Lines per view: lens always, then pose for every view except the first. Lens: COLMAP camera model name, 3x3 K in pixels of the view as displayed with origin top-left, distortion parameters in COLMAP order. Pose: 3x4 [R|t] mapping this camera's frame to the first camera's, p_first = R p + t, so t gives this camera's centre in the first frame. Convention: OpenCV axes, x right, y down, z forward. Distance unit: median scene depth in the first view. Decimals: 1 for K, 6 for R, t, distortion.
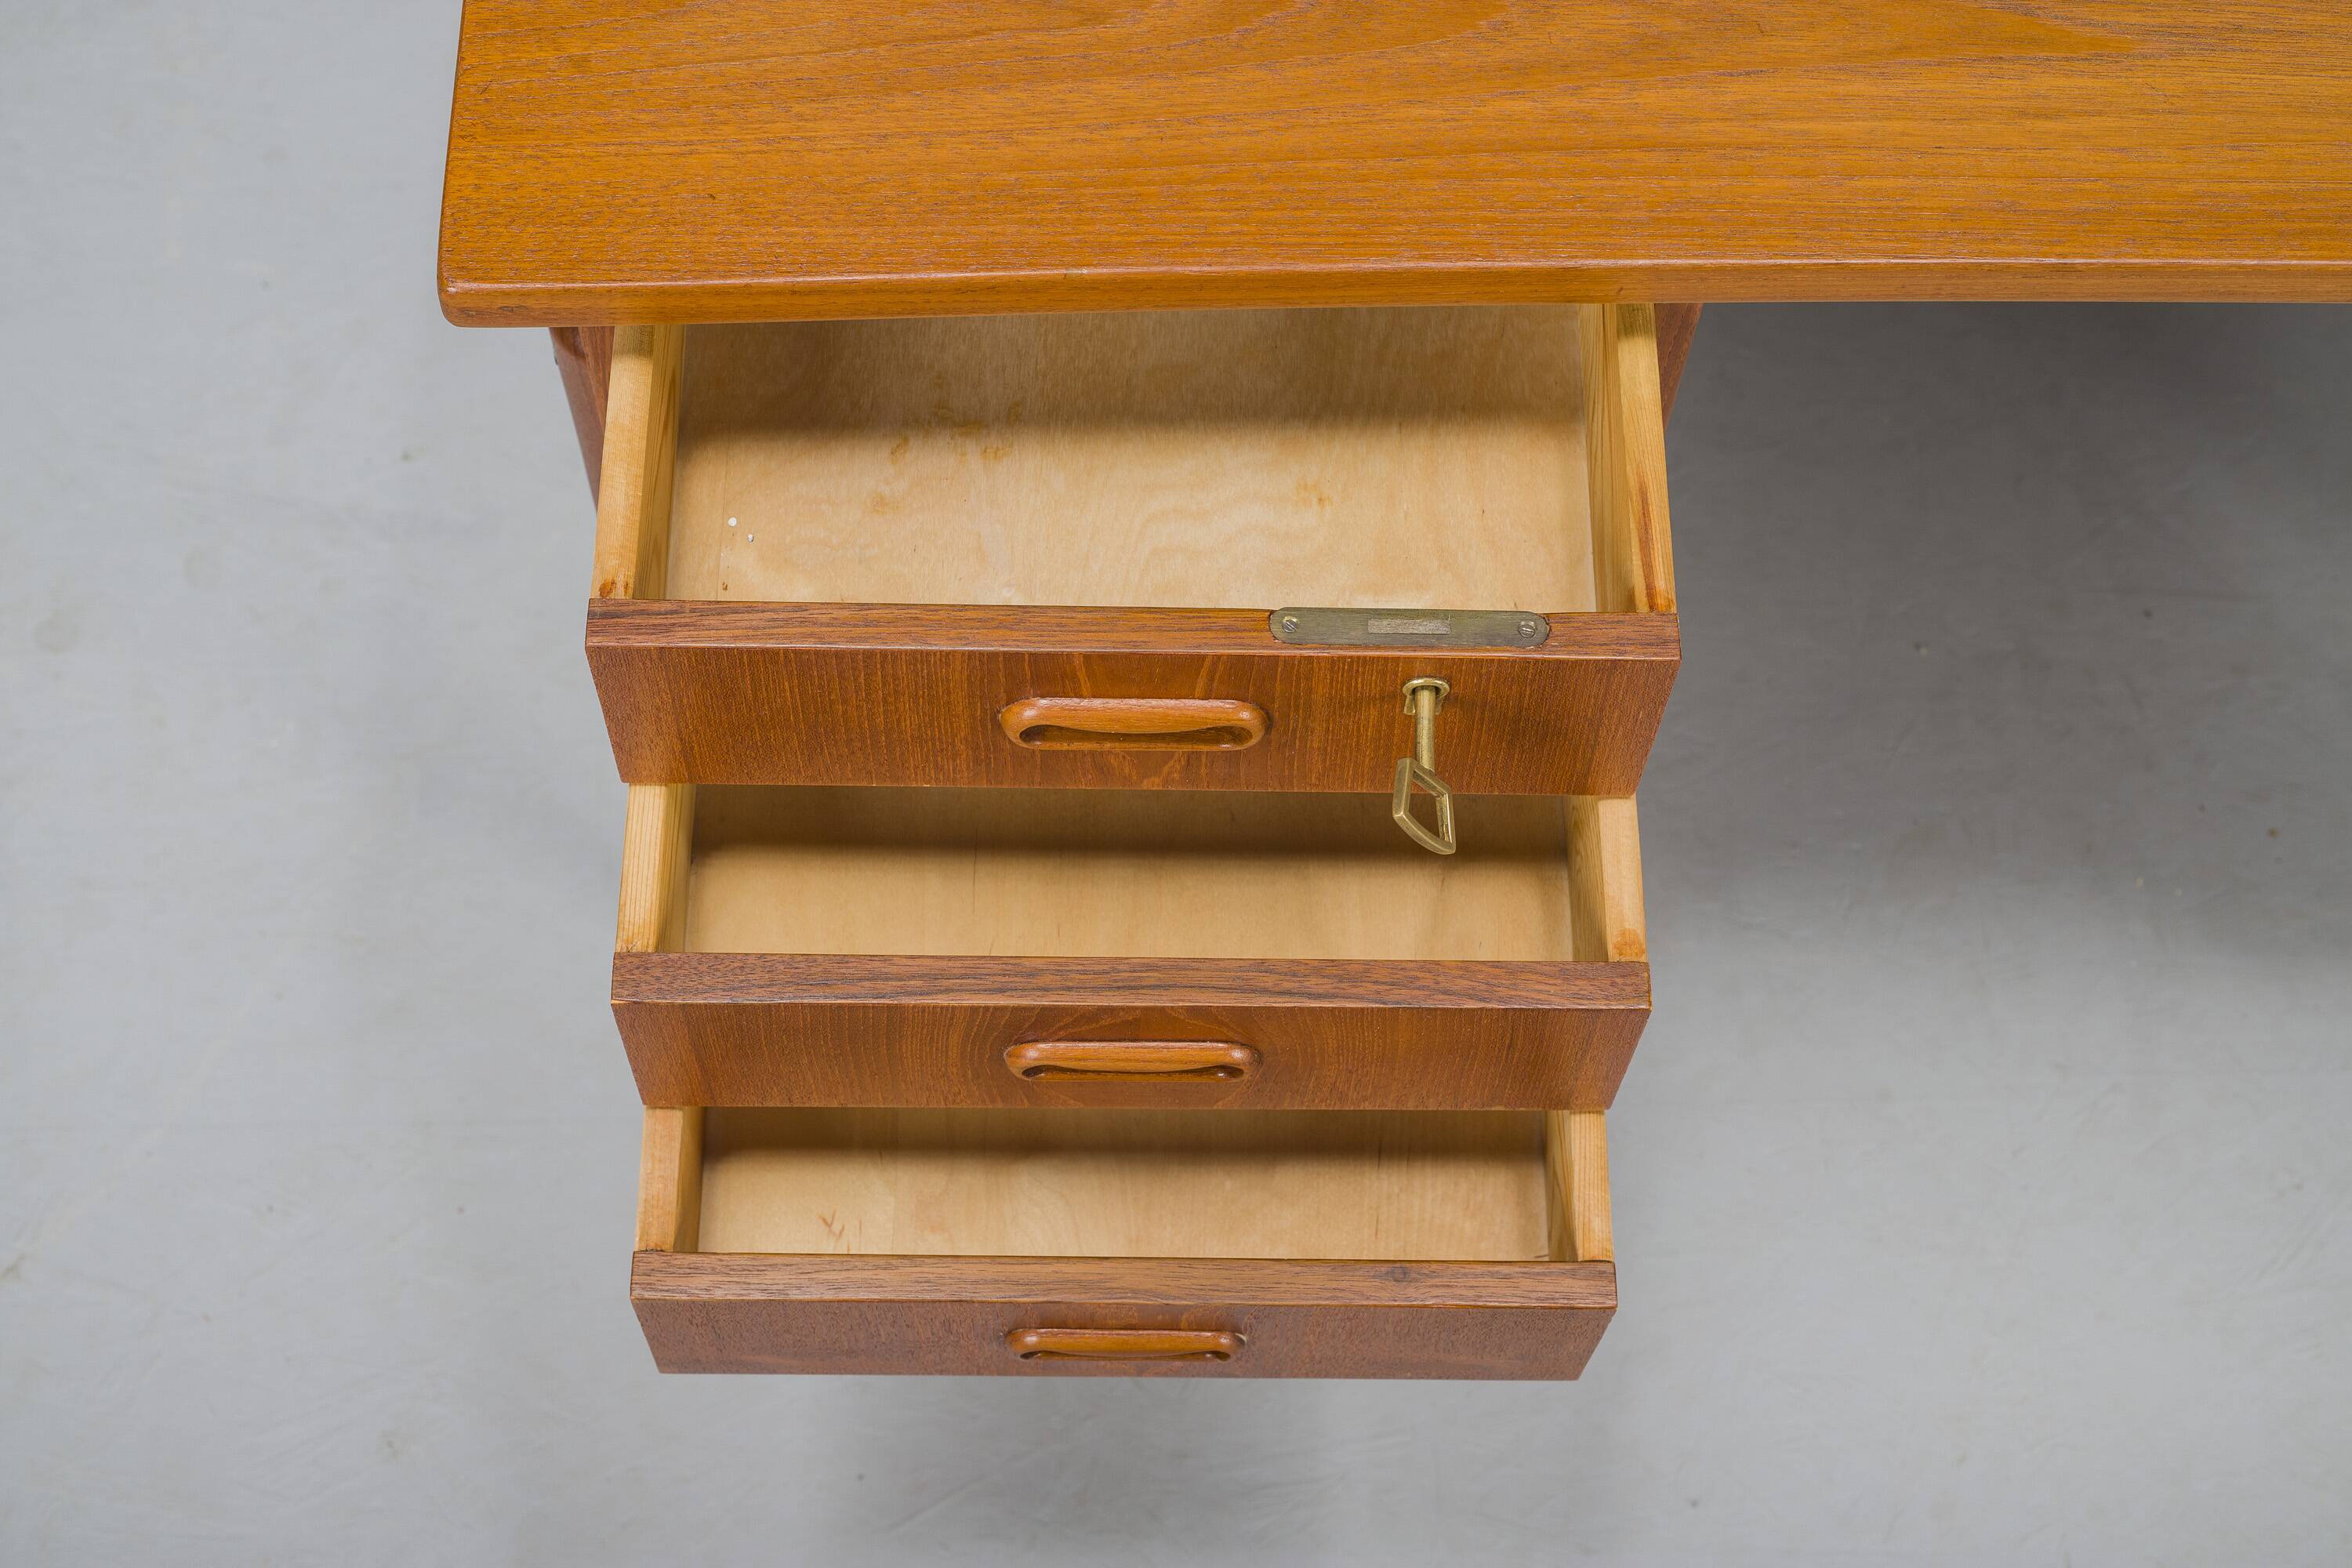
lens RADIAL K [[3325.4, 0, 1161.4], [0, 3325.4, 844.9], [0, 0, 1]] dist [-0.030044, 0.065084]
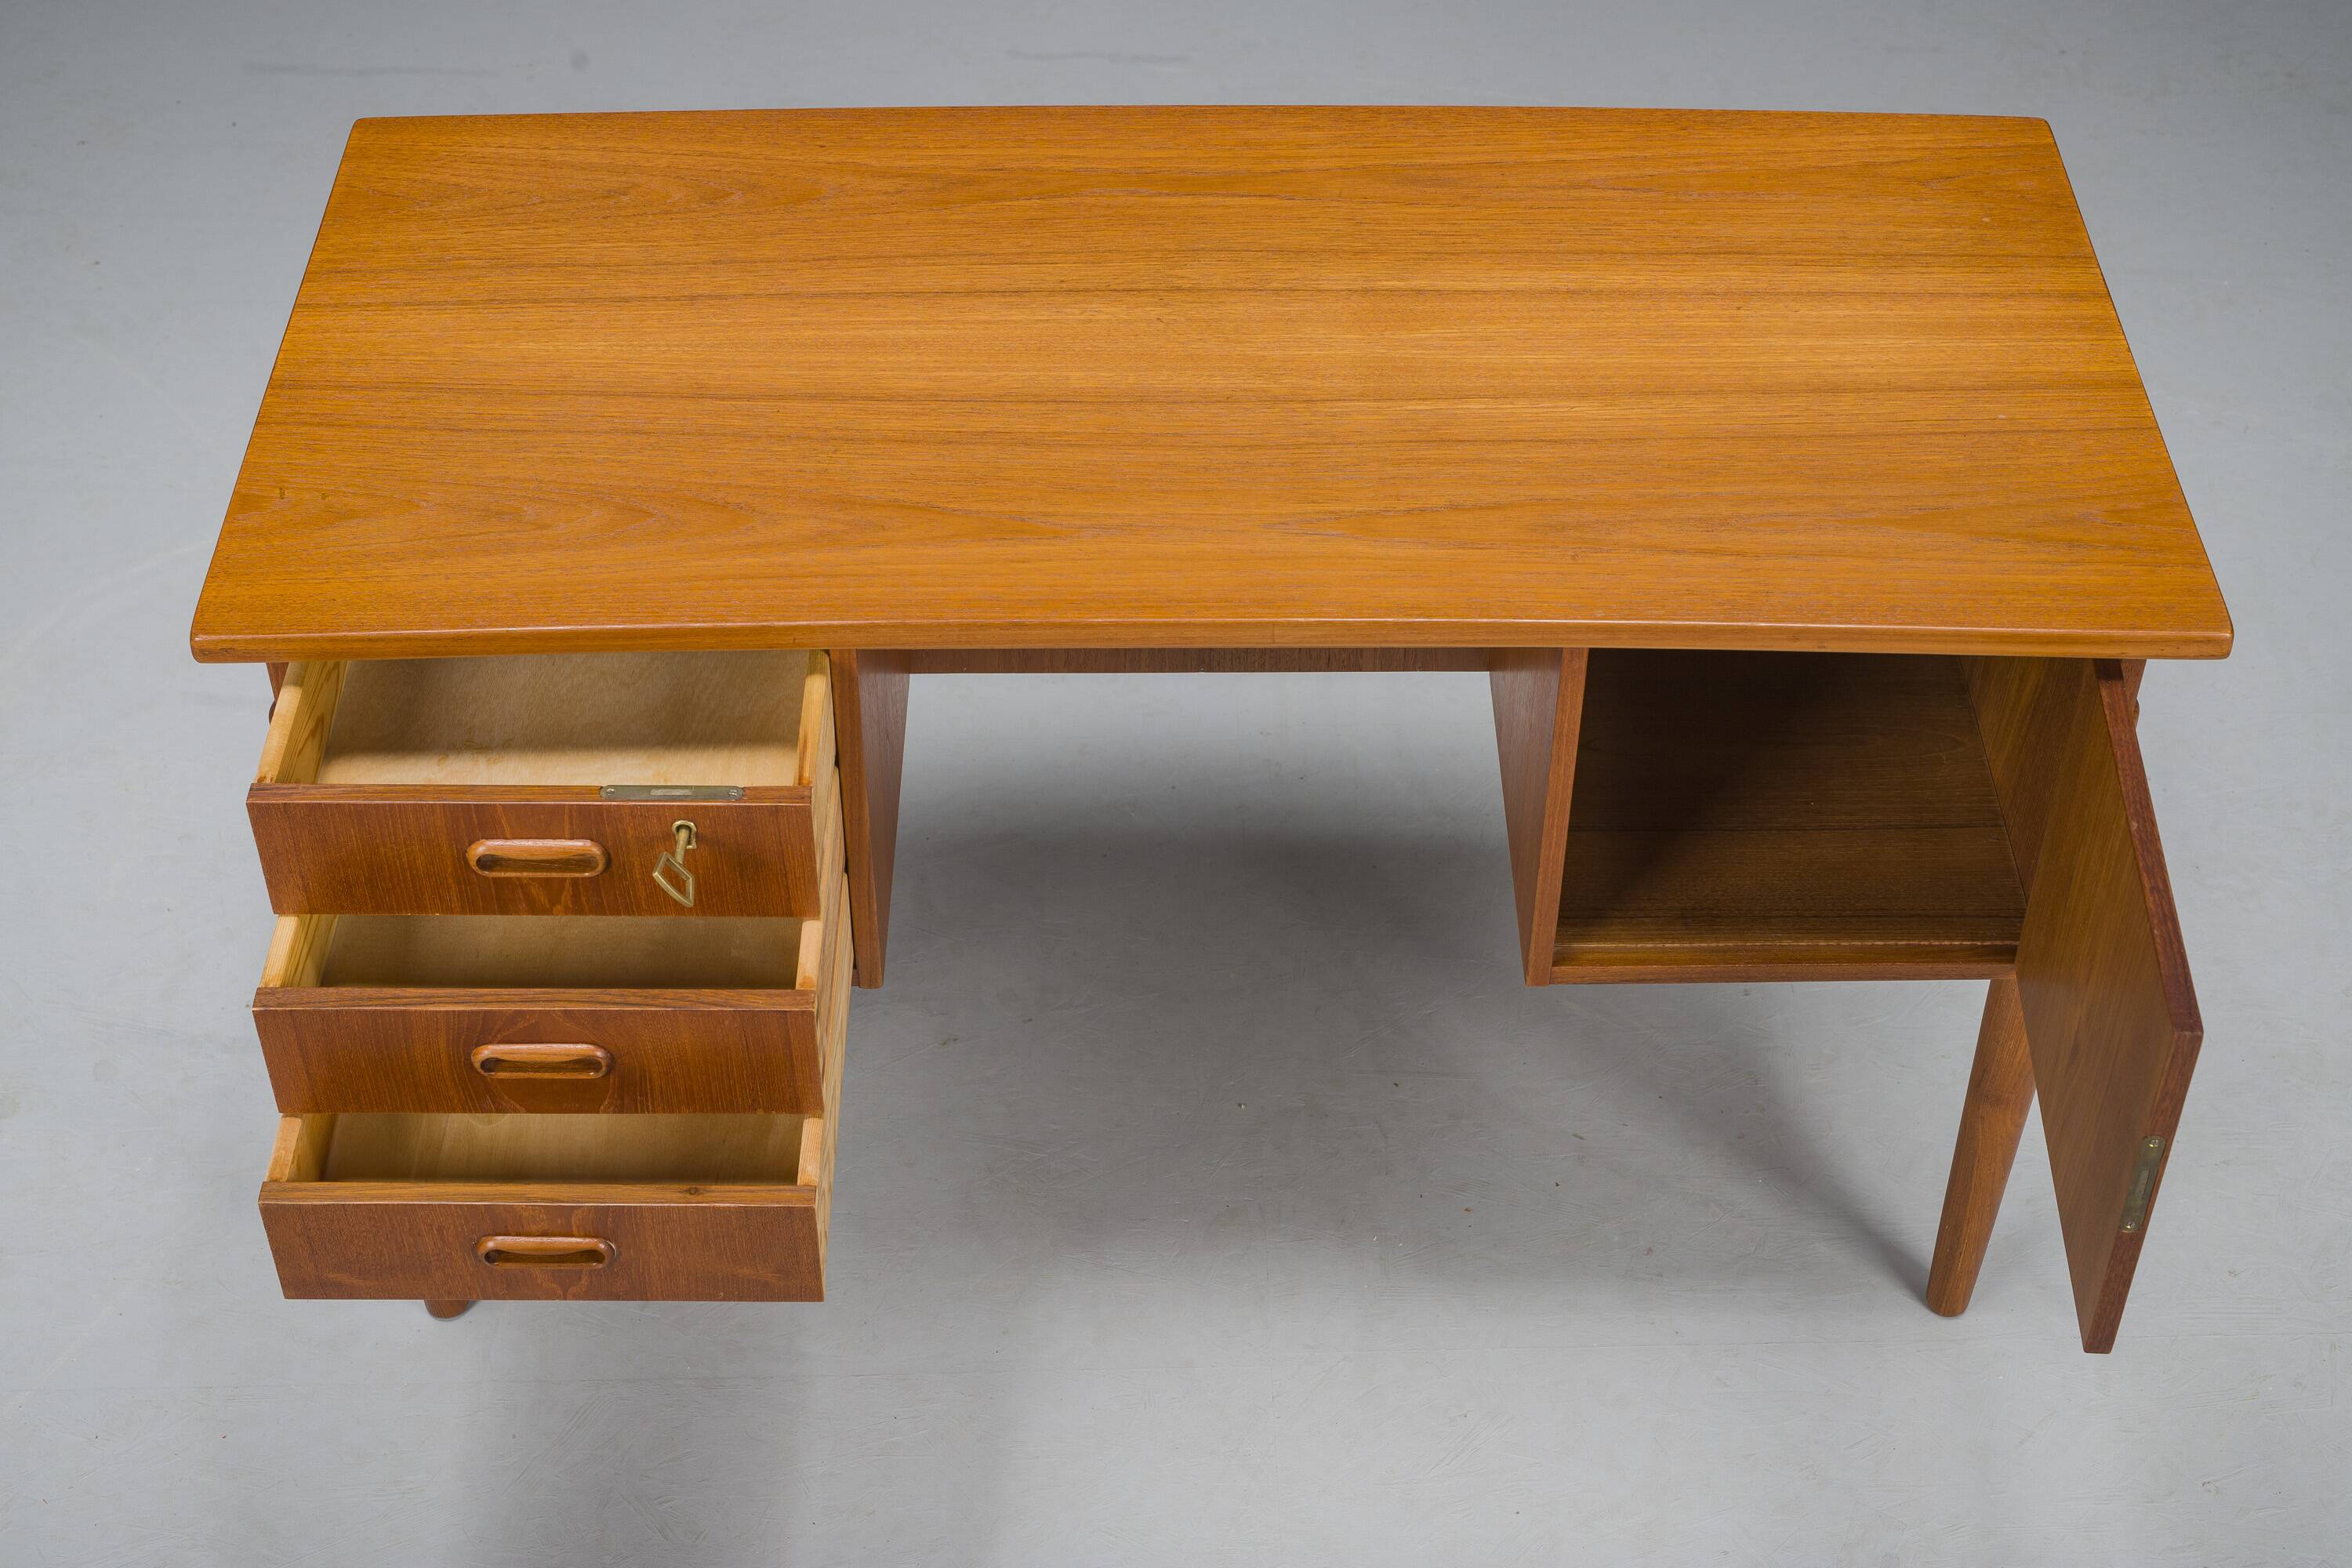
lens RADIAL K [[3325.4, 0, 1161.4], [0, 3325.4, 844.9], [0, 0, 1]] dist [-0.030044, 0.065084]
pose [[0.999838, -0.011678, -0.013708, 0.372176], [0.006019, 0.934155, -0.356817, 0.632114], [0.016973, 0.356677, 0.934074, -0.762759]]
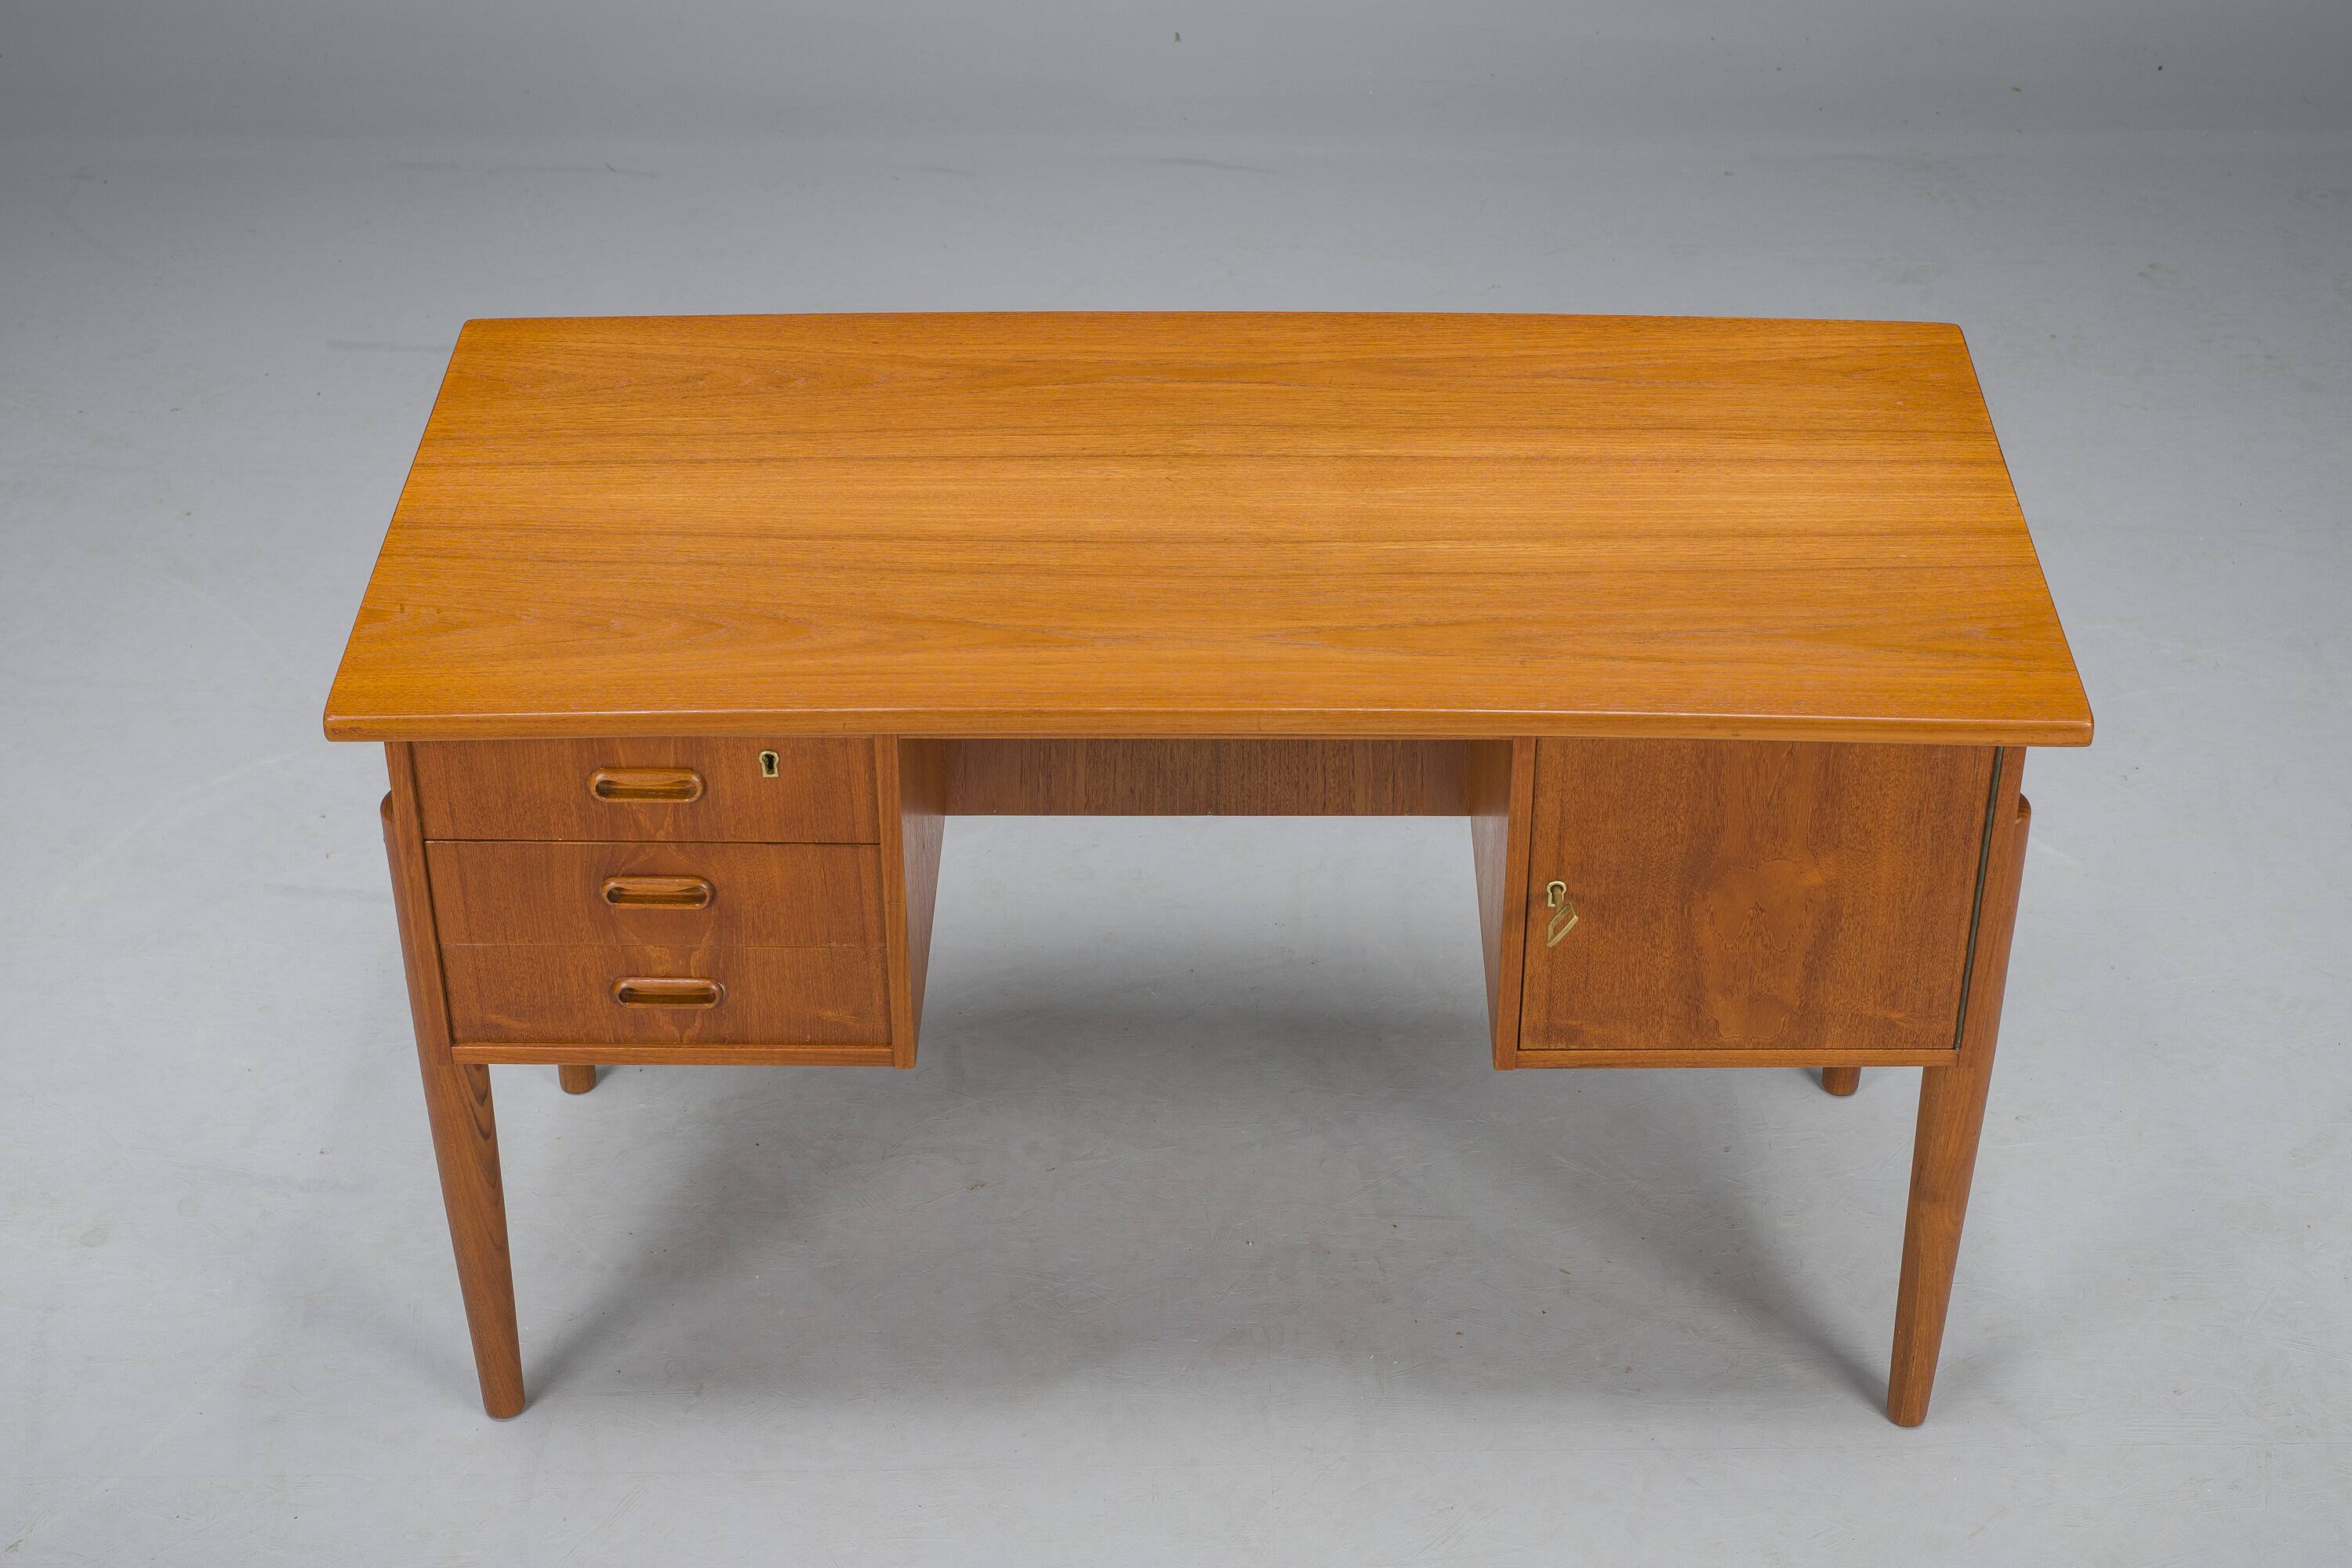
lens RADIAL K [[3711.0, 0, 1176.0], [0, 3711.0, 784.0], [0, 0, 1]] dist [-0.039407, 0.050426]
pose [[0.999569, -0.008115, -0.028203, 0.425869], [-0.006889, 0.869265, -0.494298, 1.090345], [0.028527, 0.494279, 0.868835, -1.138129]]
